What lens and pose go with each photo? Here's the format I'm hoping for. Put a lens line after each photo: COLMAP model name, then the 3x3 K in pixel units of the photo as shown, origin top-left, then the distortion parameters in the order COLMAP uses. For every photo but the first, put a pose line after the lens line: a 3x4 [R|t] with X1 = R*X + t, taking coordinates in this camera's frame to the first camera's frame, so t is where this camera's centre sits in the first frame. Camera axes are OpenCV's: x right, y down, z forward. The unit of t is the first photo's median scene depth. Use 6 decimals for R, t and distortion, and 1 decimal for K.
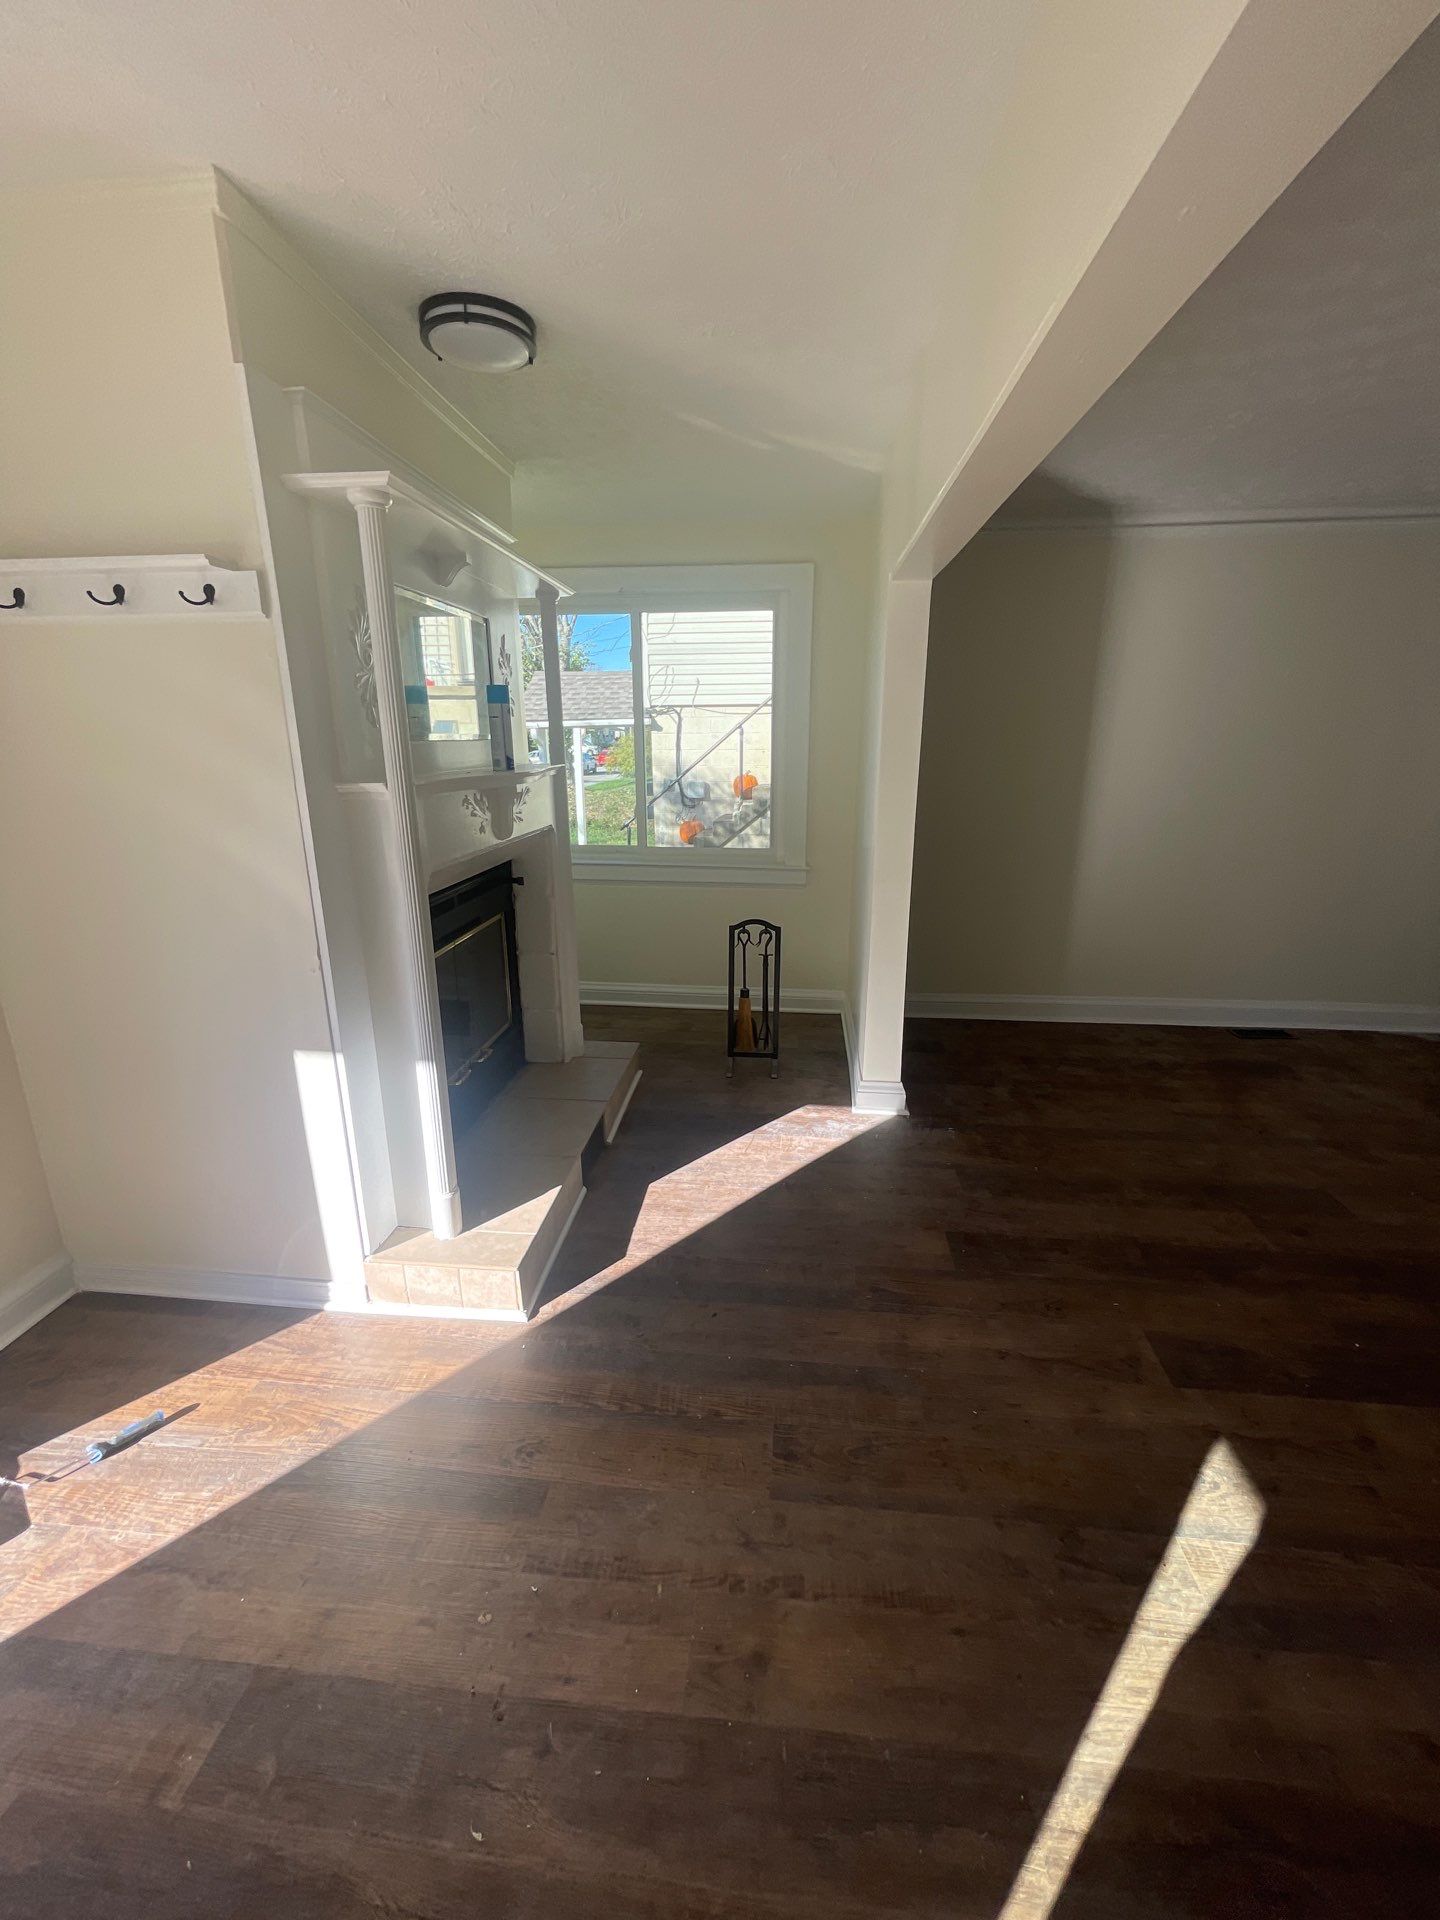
lens RADIAL K [[784.5, 0, 719.2], [0, 784.5, 959.6], [0, 0, 1]] dist [-0.002141, -0.000140]
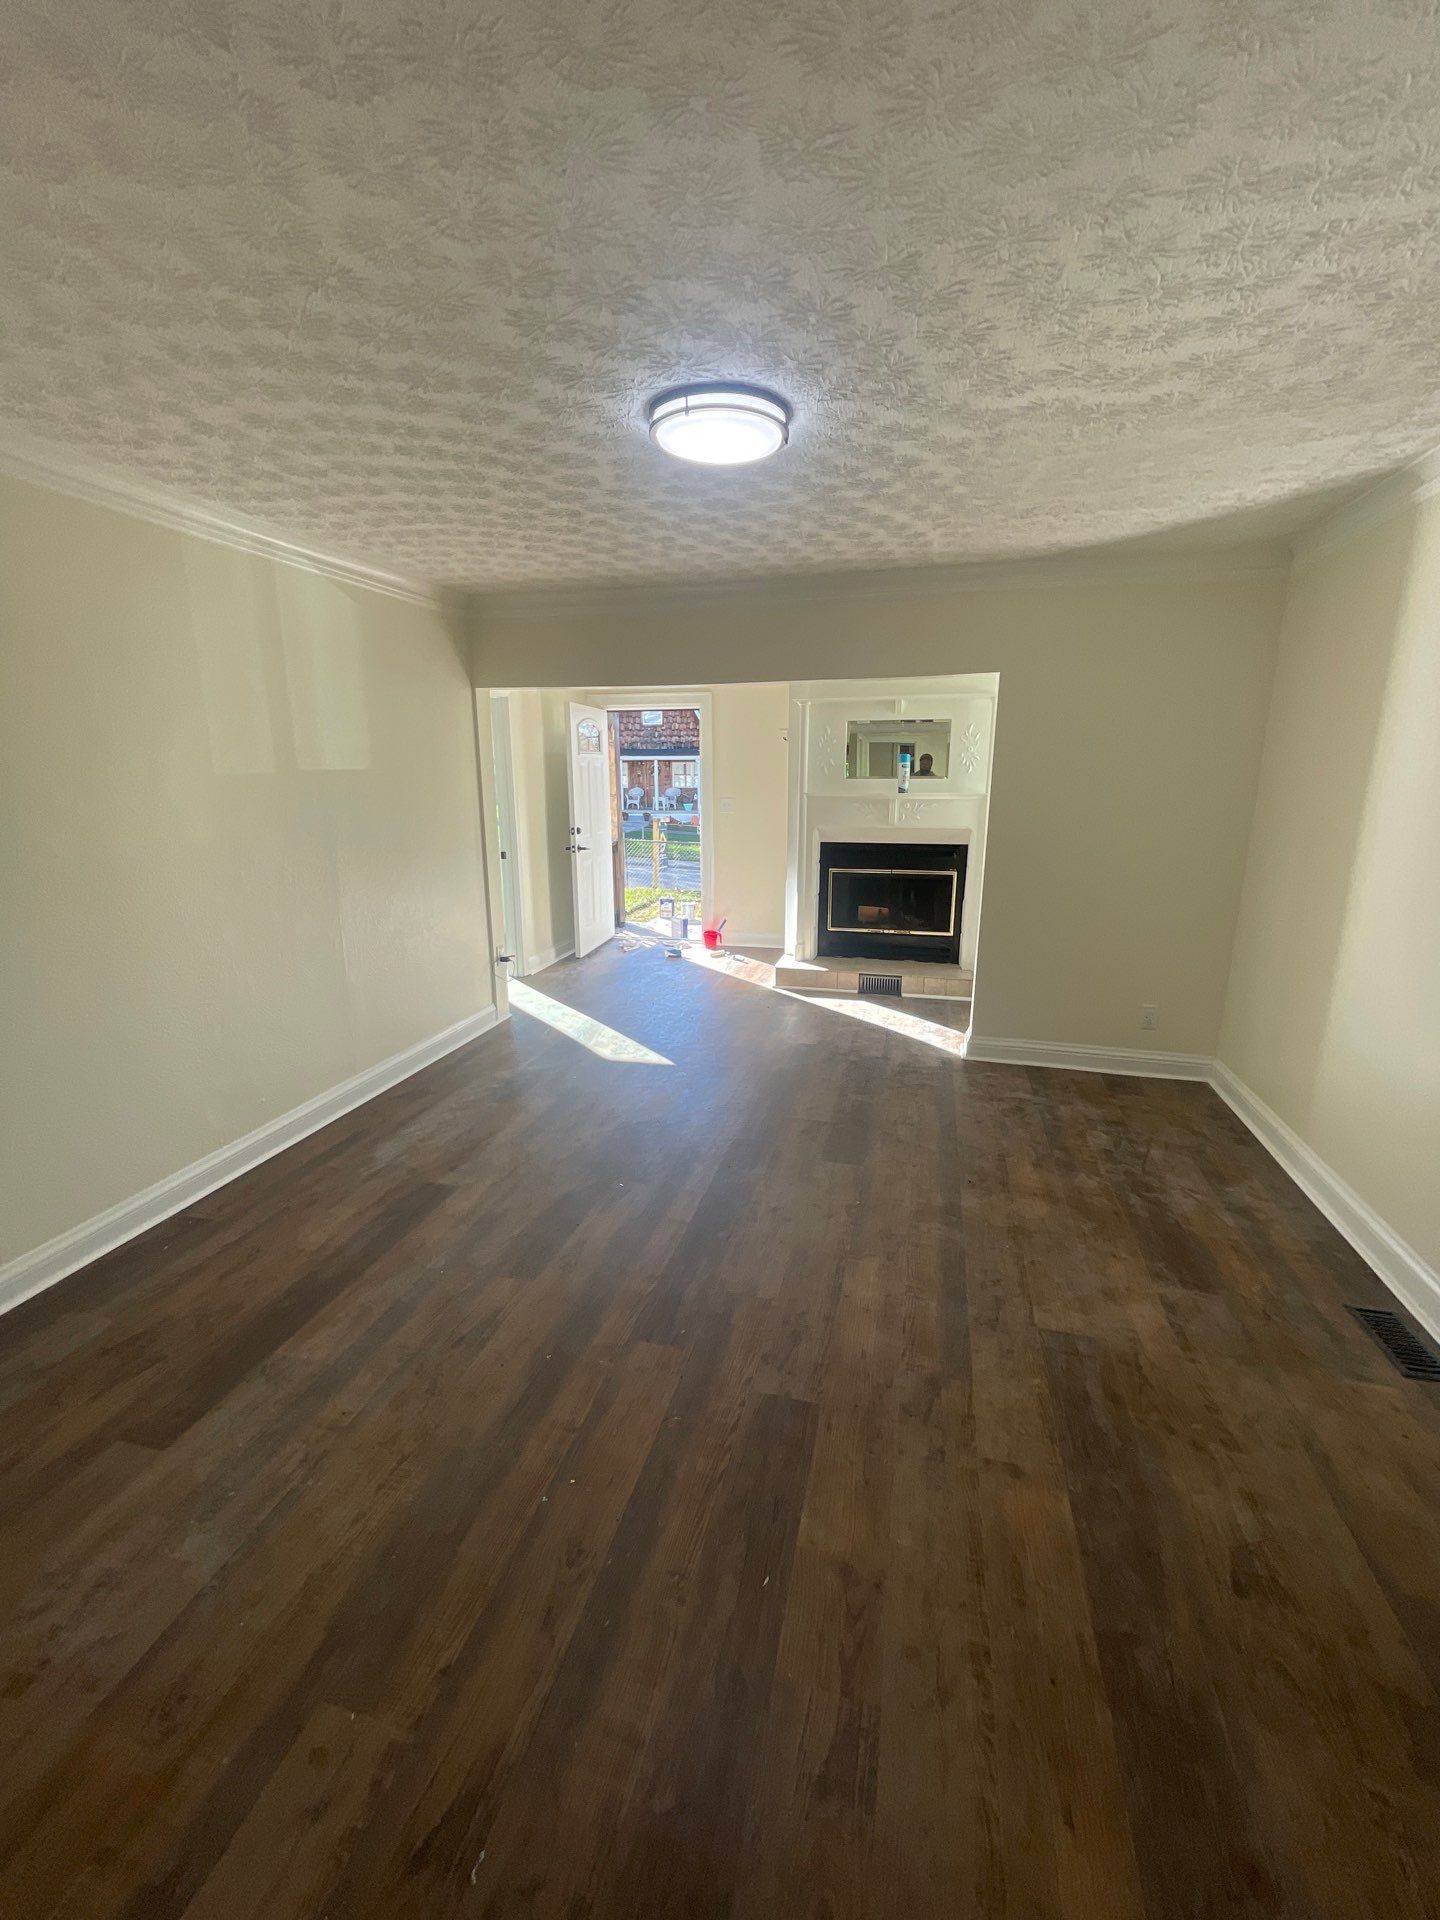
lens RADIAL K [[784.5, 0, 721.0], [0, 784.5, 957.0], [0, 0, 1]] dist [-0.002141, -0.000140]
pose [[-0.162906, 0.230962, -0.959228, 1.413378], [-0.274034, 0.923372, 0.268868, -0.190236], [0.947822, 0.306661, -0.087132, 0.614471]]
